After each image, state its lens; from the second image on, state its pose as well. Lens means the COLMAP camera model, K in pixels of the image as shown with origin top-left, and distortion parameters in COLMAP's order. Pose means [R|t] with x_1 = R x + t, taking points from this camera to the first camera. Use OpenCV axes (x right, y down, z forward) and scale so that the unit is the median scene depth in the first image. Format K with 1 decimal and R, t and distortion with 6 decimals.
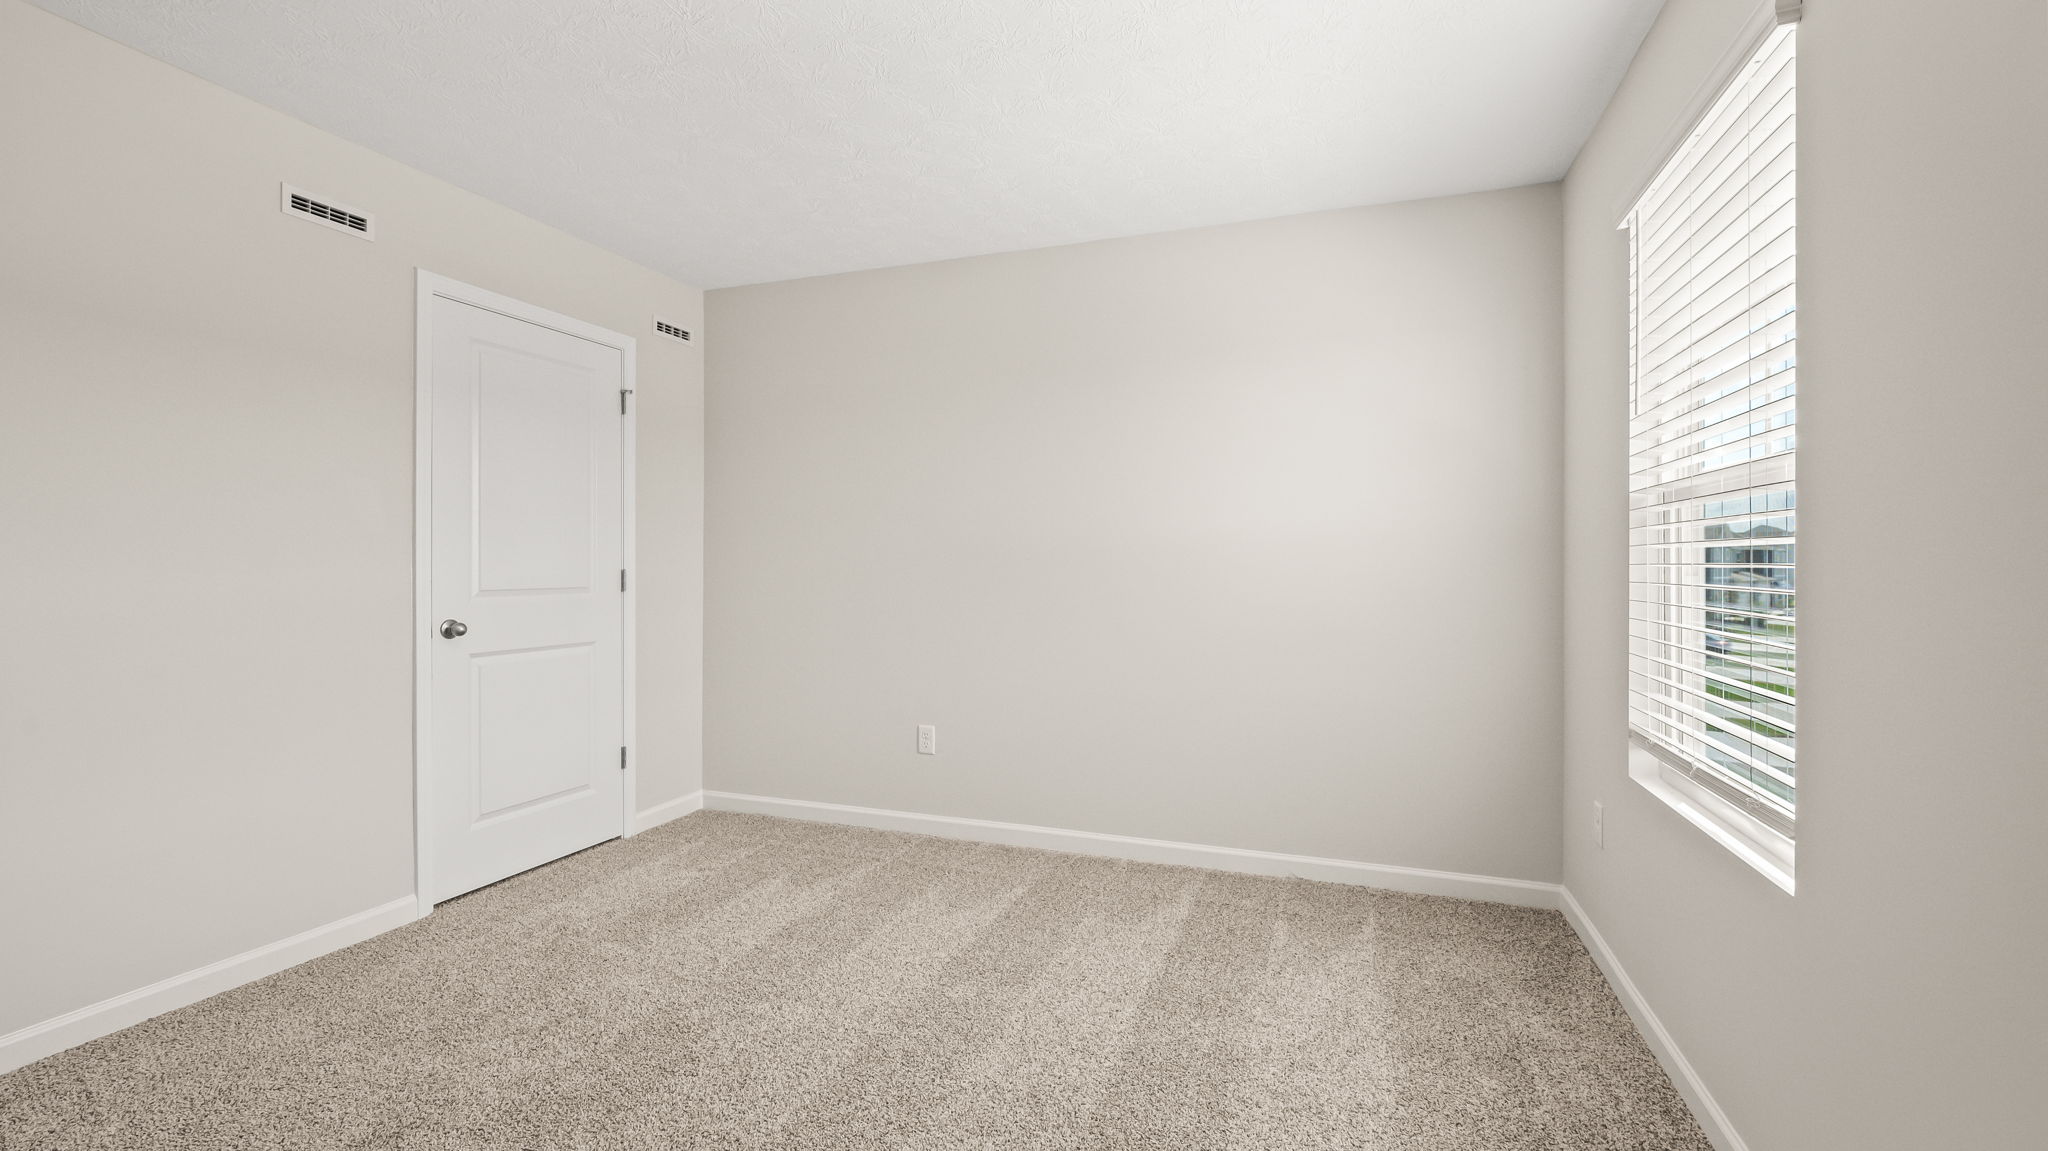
lens RADIAL K [[873.9, 0, 1038.5], [0, 873.9, 575.6], [0, 0, 1]] dist [0.009162, -0.000571]
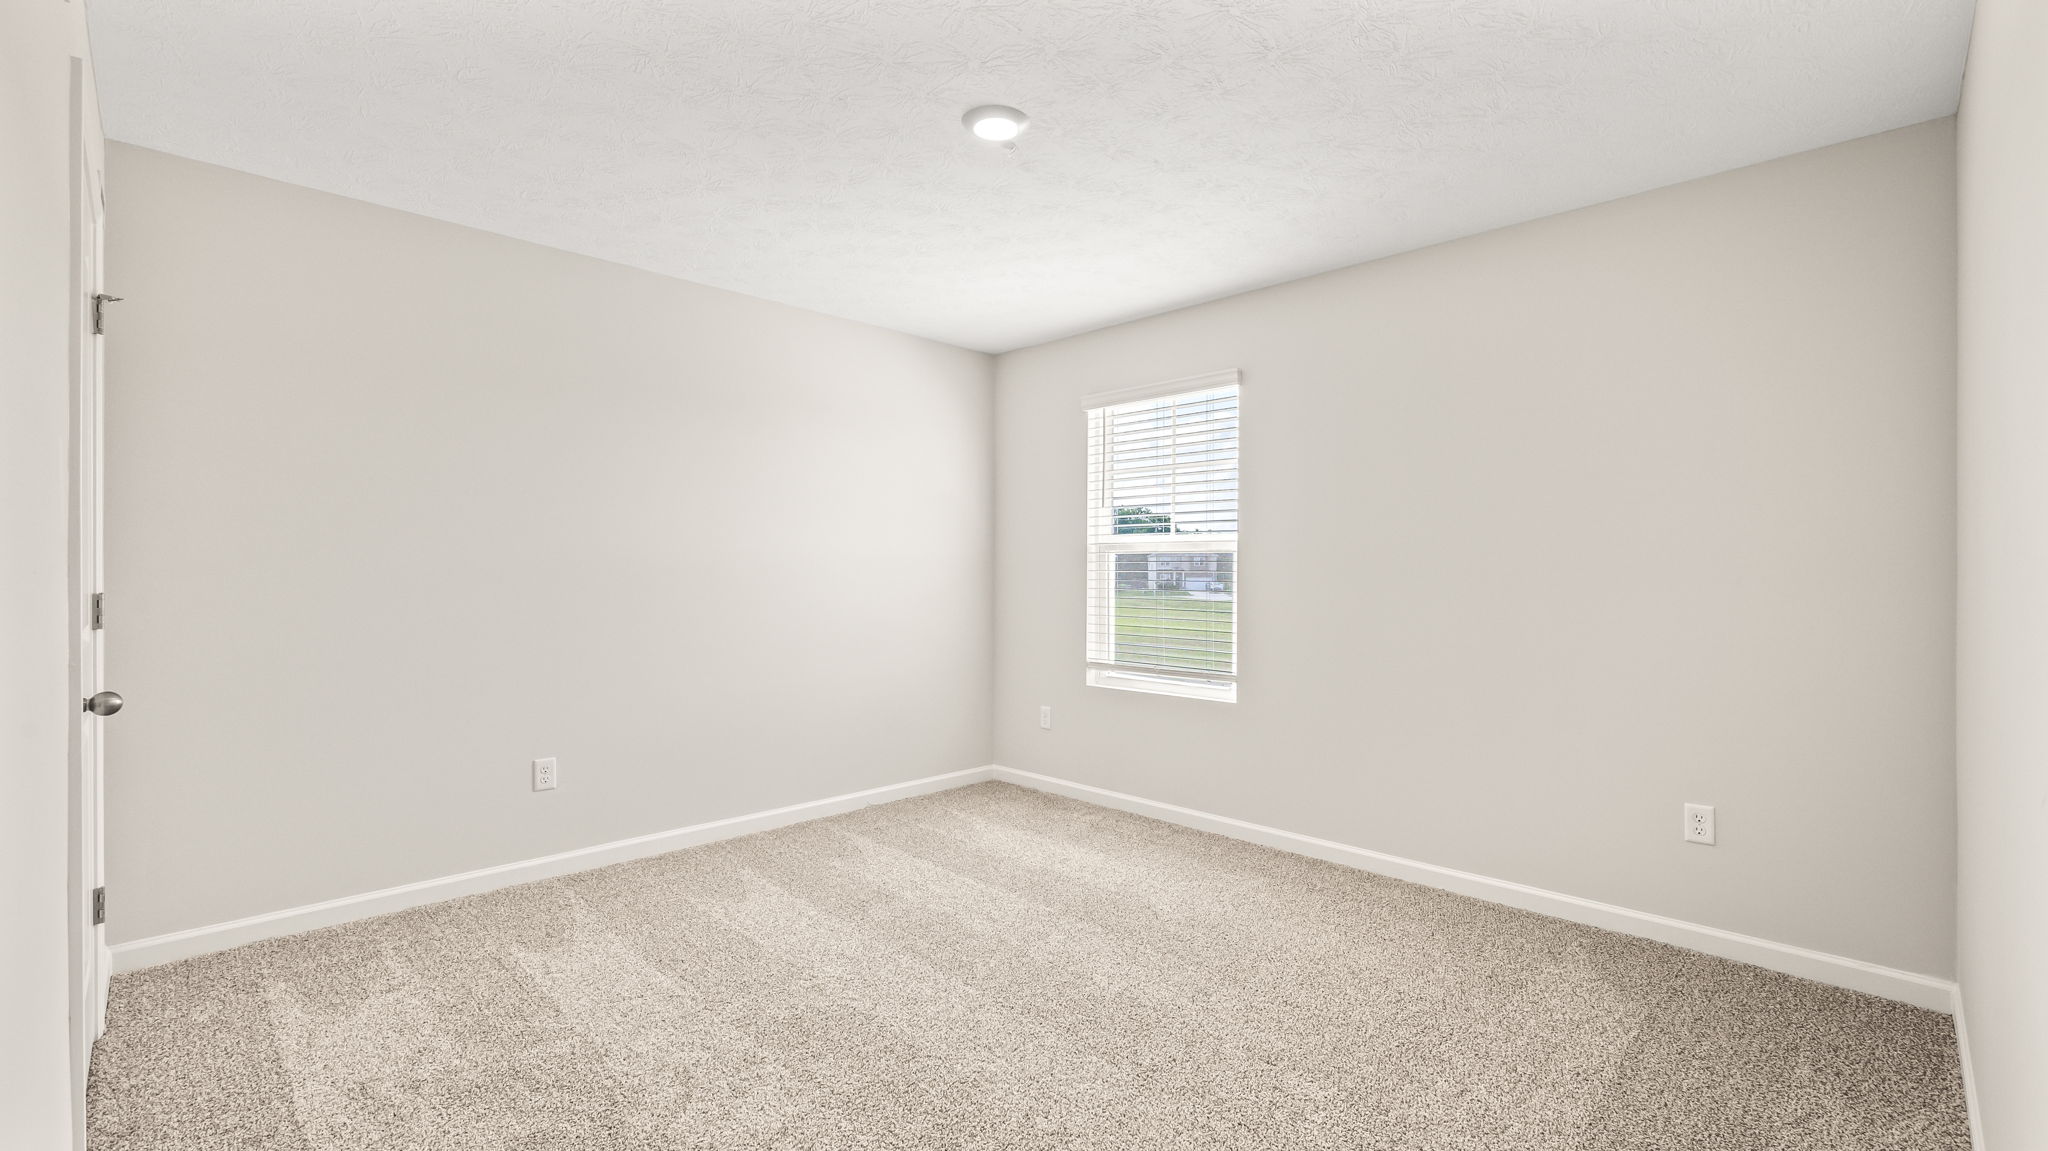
lens RADIAL K [[873.9, 0, 1022.5], [0, 873.9, 582.0], [0, 0, 1]] dist [0.009162, -0.000571]
pose [[0.430635, -0.010299, 0.902467, -0.941363], [0.003441, 0.999946, 0.009770, -0.023316], [-0.902520, -0.001101, 0.430648, 0.209499]]
